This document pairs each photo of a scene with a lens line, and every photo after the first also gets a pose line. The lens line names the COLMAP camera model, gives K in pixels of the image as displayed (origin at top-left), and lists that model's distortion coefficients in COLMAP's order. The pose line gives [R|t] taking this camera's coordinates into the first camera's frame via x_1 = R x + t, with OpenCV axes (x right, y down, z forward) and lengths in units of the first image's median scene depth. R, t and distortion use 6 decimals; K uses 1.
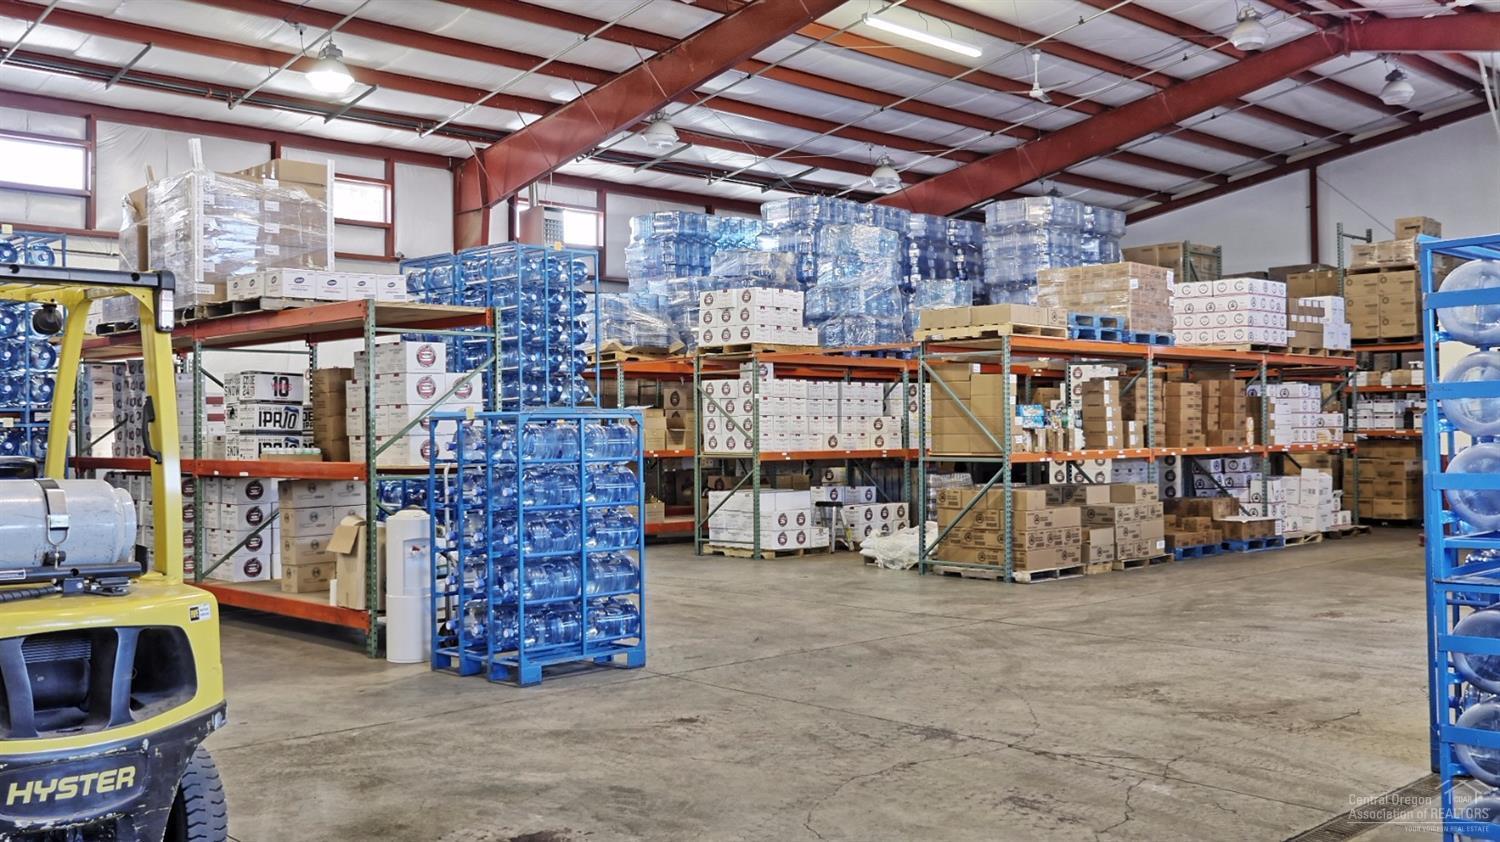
lens RADIAL K [[1412.4, 0, 749.9], [0, 1412.4, 422.3], [0, 0, 1]] dist [-0.005015, 0.000000]
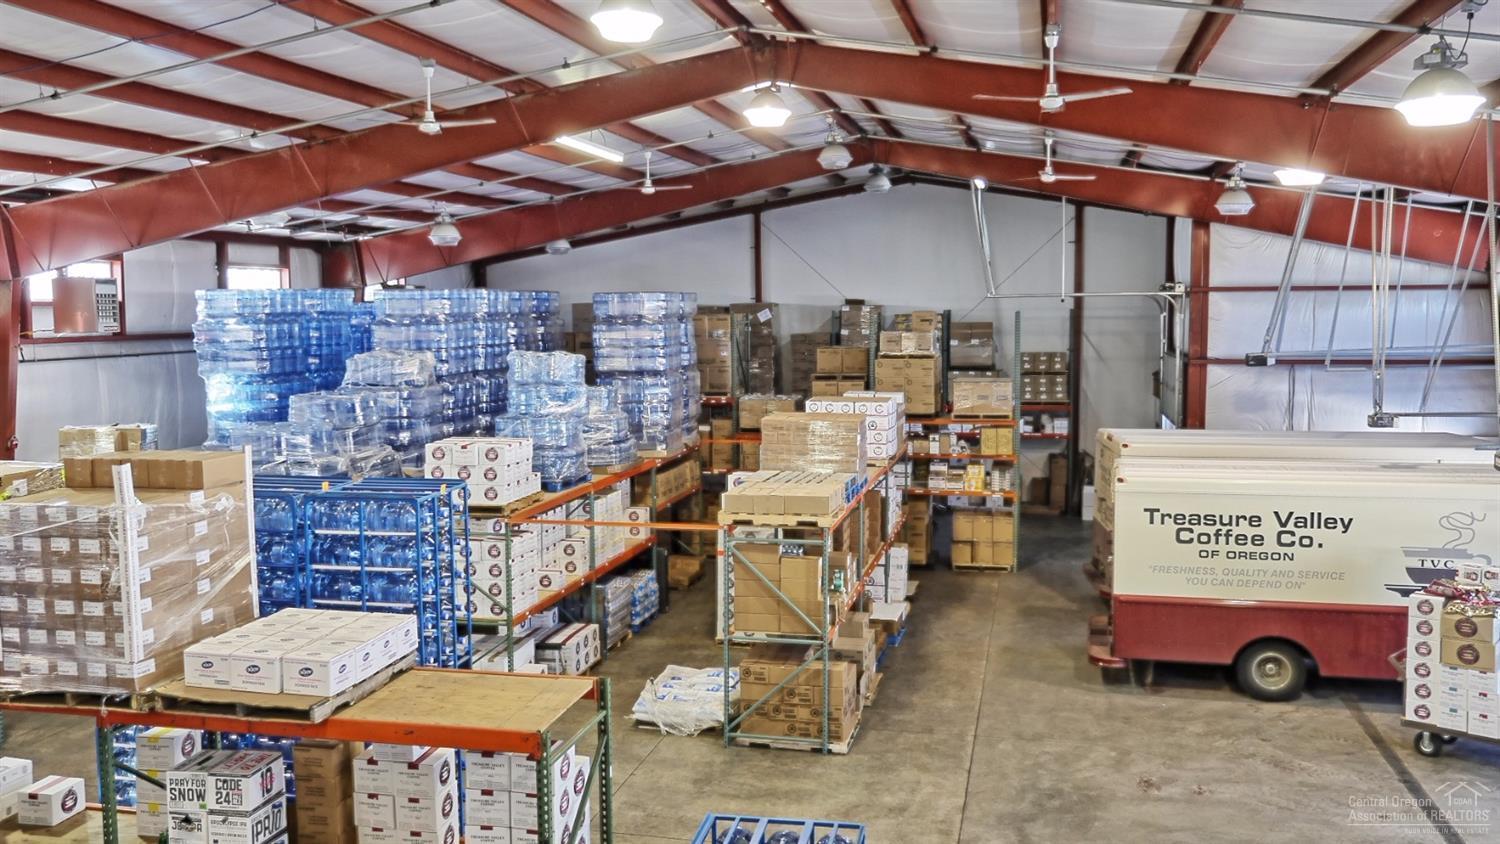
lens RADIAL K [[1296.9, 0, 750.6], [0, 1296.9, 418.0], [0, 0, 1]] dist [-0.017235, -0.007876]
pose [[0.833906, -0.045368, 0.550039, -0.383318], [-0.007144, 0.995645, 0.092952, -0.225653], [-0.551860, -0.081443, 0.829950, 0.228789]]
